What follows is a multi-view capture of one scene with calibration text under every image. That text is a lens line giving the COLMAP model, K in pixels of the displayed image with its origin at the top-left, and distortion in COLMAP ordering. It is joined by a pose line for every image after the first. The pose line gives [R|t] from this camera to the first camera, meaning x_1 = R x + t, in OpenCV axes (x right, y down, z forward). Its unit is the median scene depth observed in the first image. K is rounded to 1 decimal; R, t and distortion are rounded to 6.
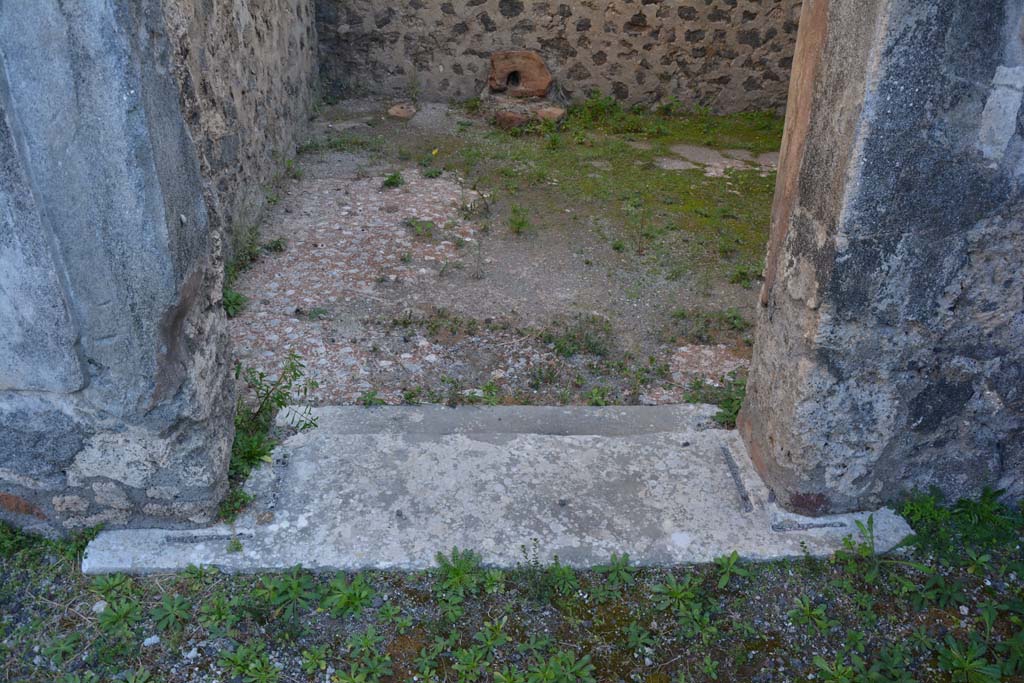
lens RADIAL K [[796.6, 0, 512.0], [0, 796.6, 341.5], [0, 0, 1]] dist [-0.168830, 0.128799]
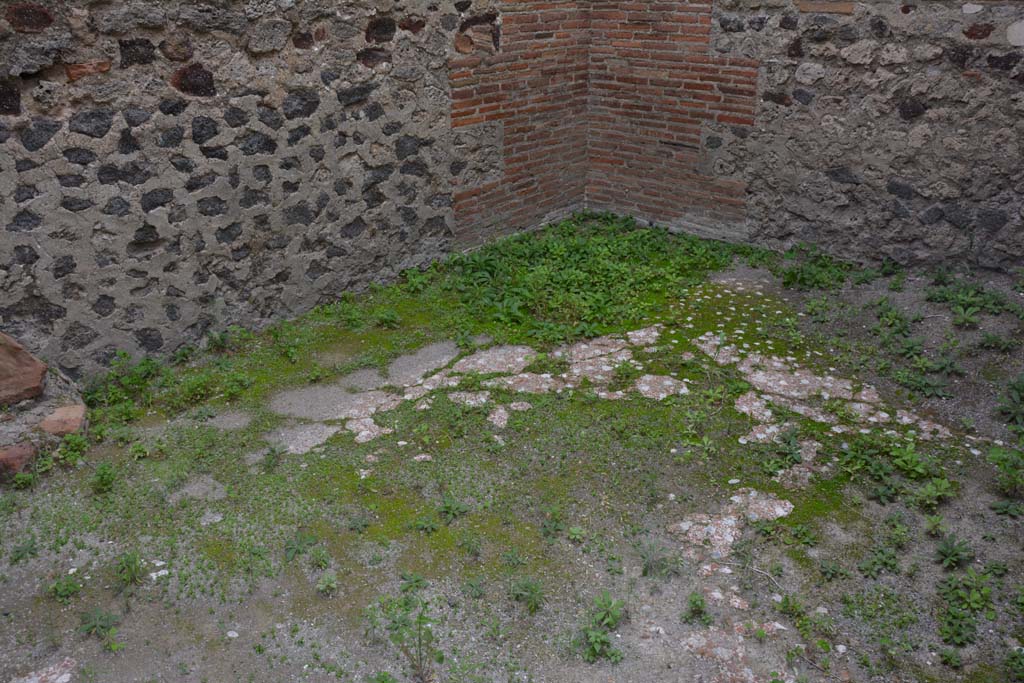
lens RADIAL K [[796.6, 0, 512.0], [0, 796.6, 341.5], [0, 0, 1]] dist [-0.168830, 0.128799]
pose [[0.729765, -0.329382, 0.599124, -0.032406], [0.394675, 0.918501, 0.024231, -0.224673], [-0.558278, 0.218776, 0.800289, 0.318198]]
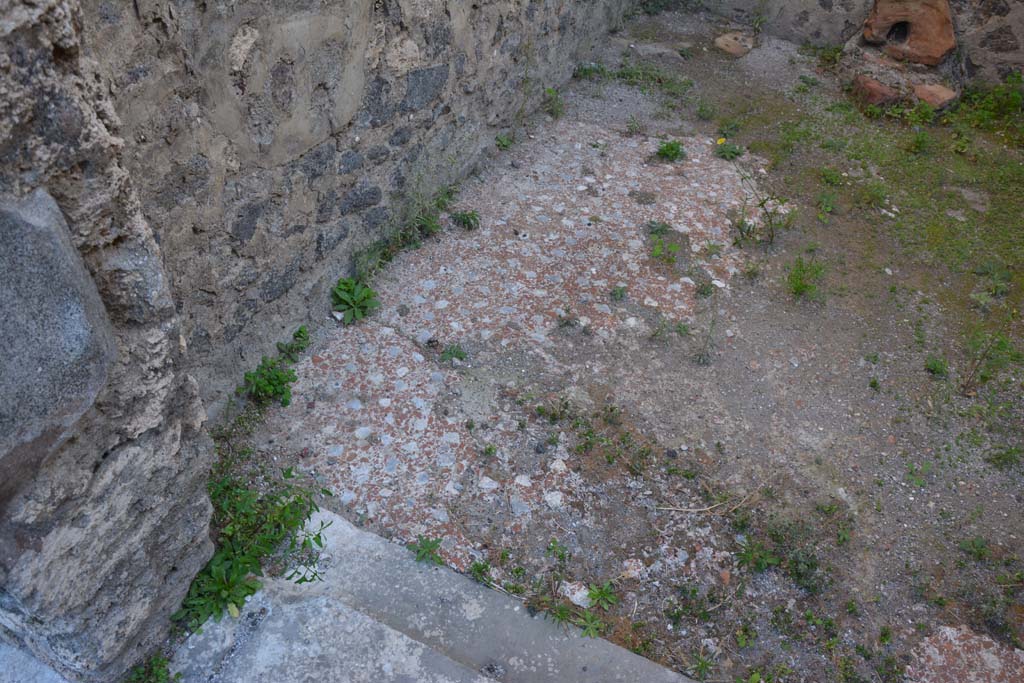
lens RADIAL K [[796.6, 0, 512.0], [0, 796.6, 341.5], [0, 0, 1]] dist [-0.168830, 0.128799]
pose [[0.875056, 0.334063, -0.350254, 0.030267], [-0.271705, 0.937891, 0.215722, -0.126520], [0.400566, -0.093603, 0.911474, 0.205612]]
